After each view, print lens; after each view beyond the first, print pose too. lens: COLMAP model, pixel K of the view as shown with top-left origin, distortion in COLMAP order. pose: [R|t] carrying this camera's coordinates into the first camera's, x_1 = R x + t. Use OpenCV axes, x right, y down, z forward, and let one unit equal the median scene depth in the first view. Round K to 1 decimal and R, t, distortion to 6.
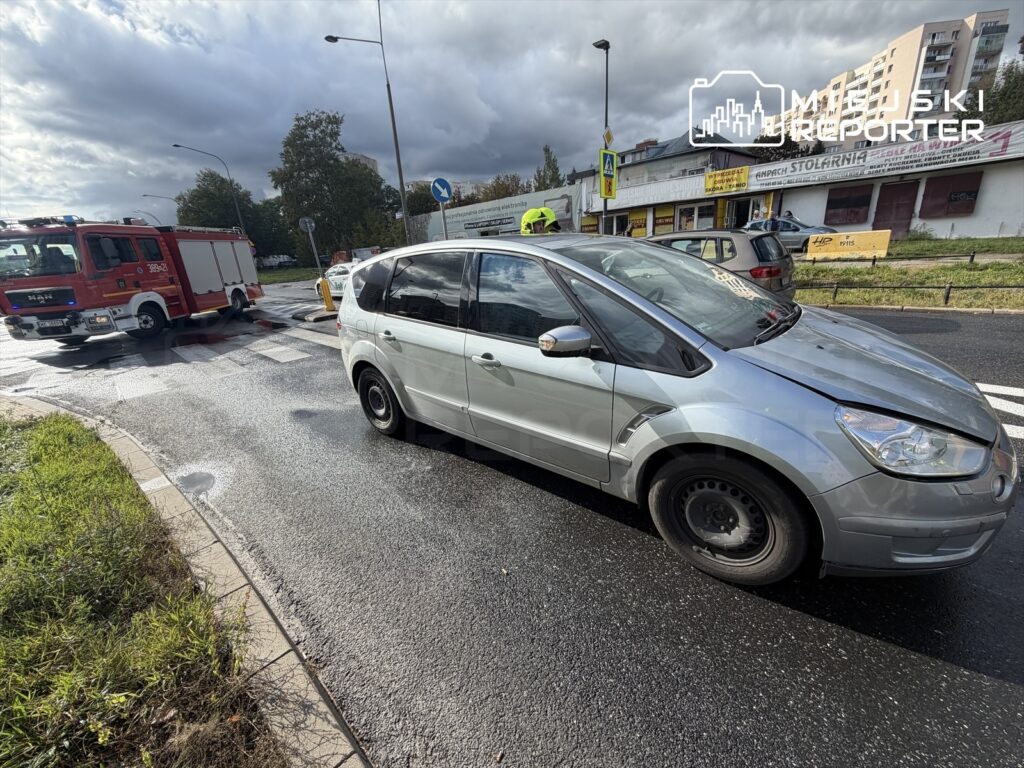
lens RADIAL K [[407.7, 0, 512.0], [0, 407.7, 384.0], [0, 0, 1]] dist [-0.001532, 0.000249]
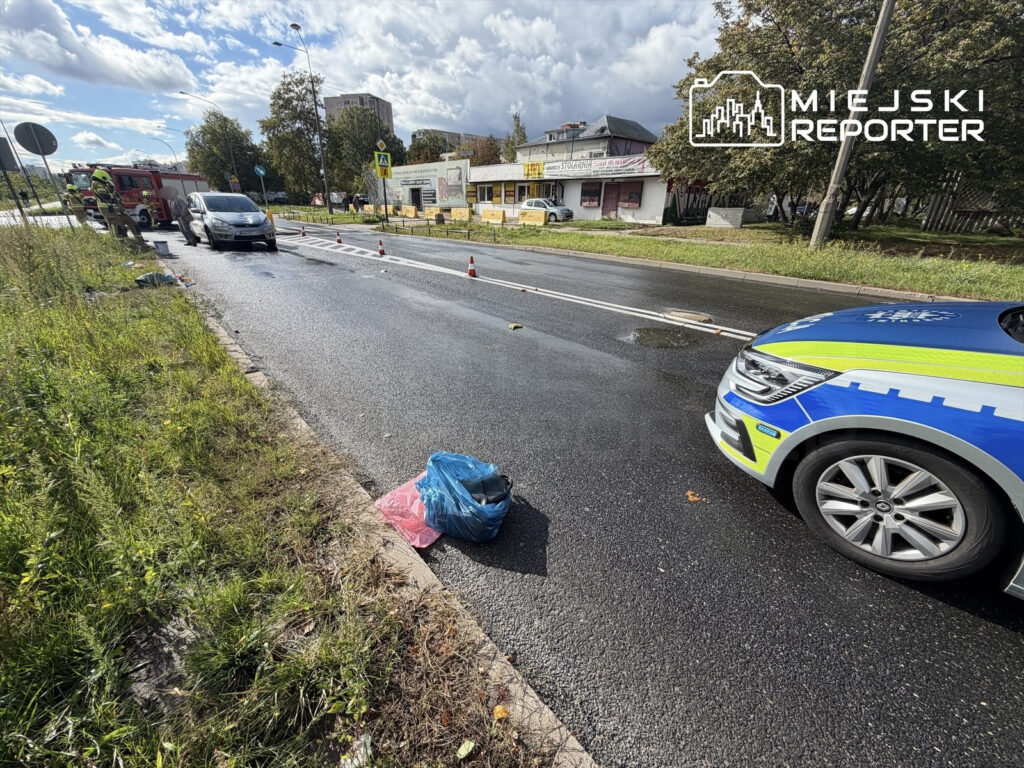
lens RADIAL K [[404.7, 0, 512.0], [0, 404.7, 384.0], [0, 0, 1]] dist [-0.002760, -0.000062]
pose [[0.994315, 0.105682, -0.012998, 0.791030], [-0.104051, 0.990298, 0.092107, 0.215168], [0.022606, -0.090231, 0.995664, -0.785966]]
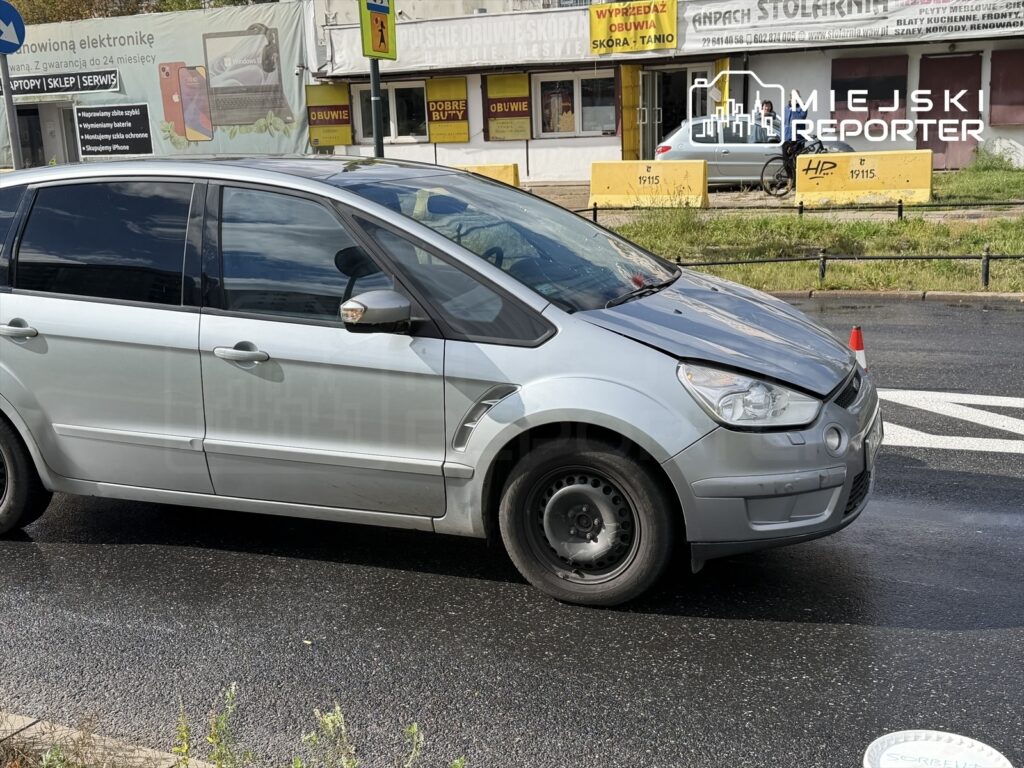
lens RADIAL K [[1157.1, 0, 516.7], [0, 1157.1, 403.5], [0, 0, 1]] dist [0.177719, -0.370163]
pose [[0.942021, -0.035078, 0.333715, -0.047605], [0.073700, 0.991865, -0.103784, 0.042152], [-0.327359, 0.122362, 0.936944, -0.145563]]
